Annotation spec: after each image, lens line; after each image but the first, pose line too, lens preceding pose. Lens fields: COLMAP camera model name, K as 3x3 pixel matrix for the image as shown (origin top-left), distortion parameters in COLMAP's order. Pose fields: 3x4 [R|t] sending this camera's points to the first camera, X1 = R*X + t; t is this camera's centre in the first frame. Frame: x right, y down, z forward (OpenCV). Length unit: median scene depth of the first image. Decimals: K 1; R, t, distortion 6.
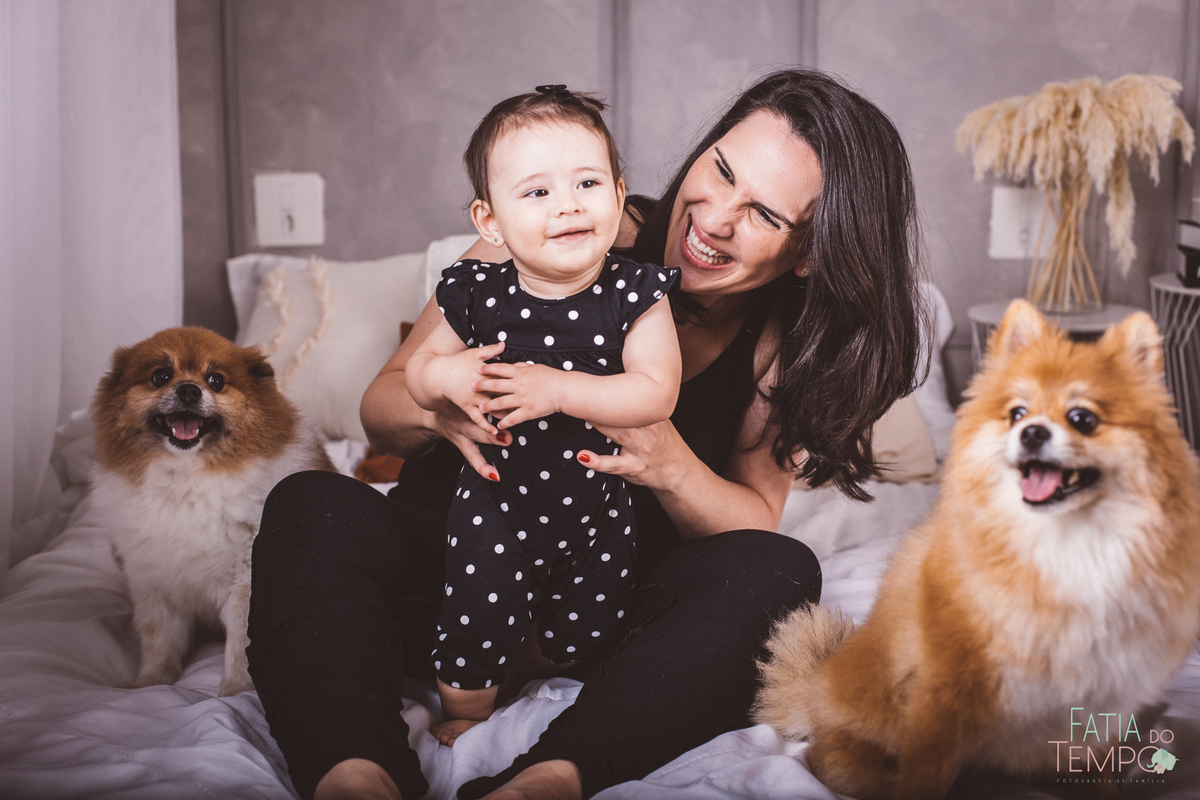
lens RADIAL K [[1777.8, 0, 600.0], [0, 1777.8, 400.0], [0, 0, 1]] dist [-0.156698, 0.139851]
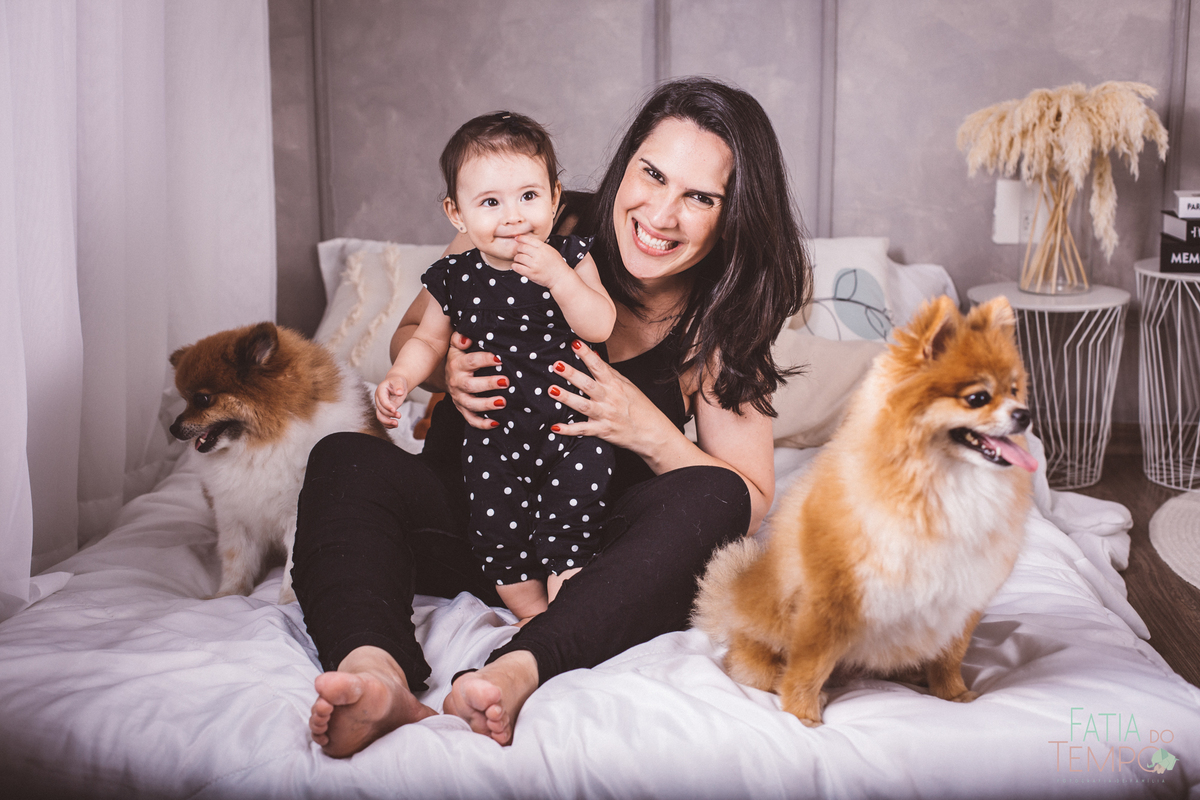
lens RADIAL K [[1777.8, 0, 600.0], [0, 1777.8, 400.0], [0, 0, 1]] dist [-0.156698, 0.139851]
pose [[0.997022, 0.009158, -0.076575, 0.066492], [-0.007462, 0.999721, 0.022410, -0.005284], [0.076758, -0.021772, 0.996812, -0.145446]]
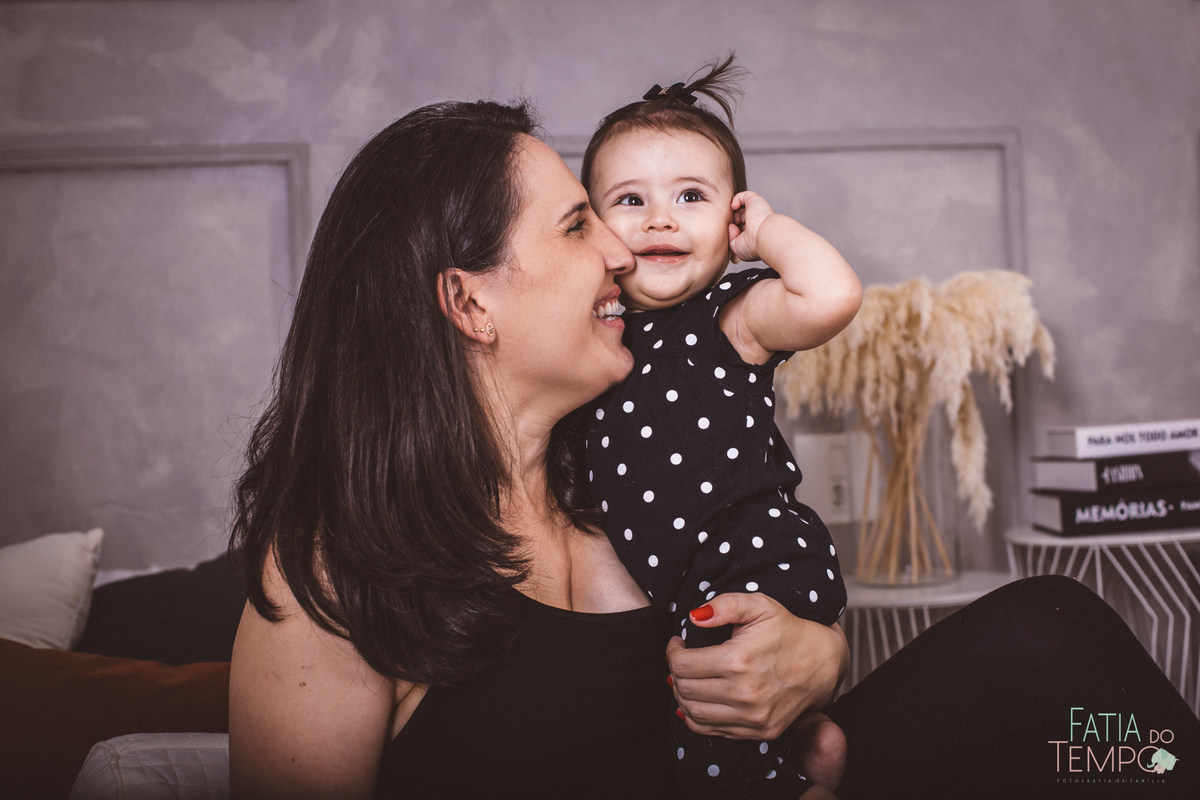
lens RADIAL K [[1777.8, 0, 600.0], [0, 1777.8, 400.0], [0, 0, 1]] dist [-0.156698, 0.139851]
pose [[0.979063, -0.049995, 0.197324, -0.016728], [0.087225, 0.978905, -0.184761, 0.001967], [-0.183924, 0.198104, 0.962770, 0.283845]]
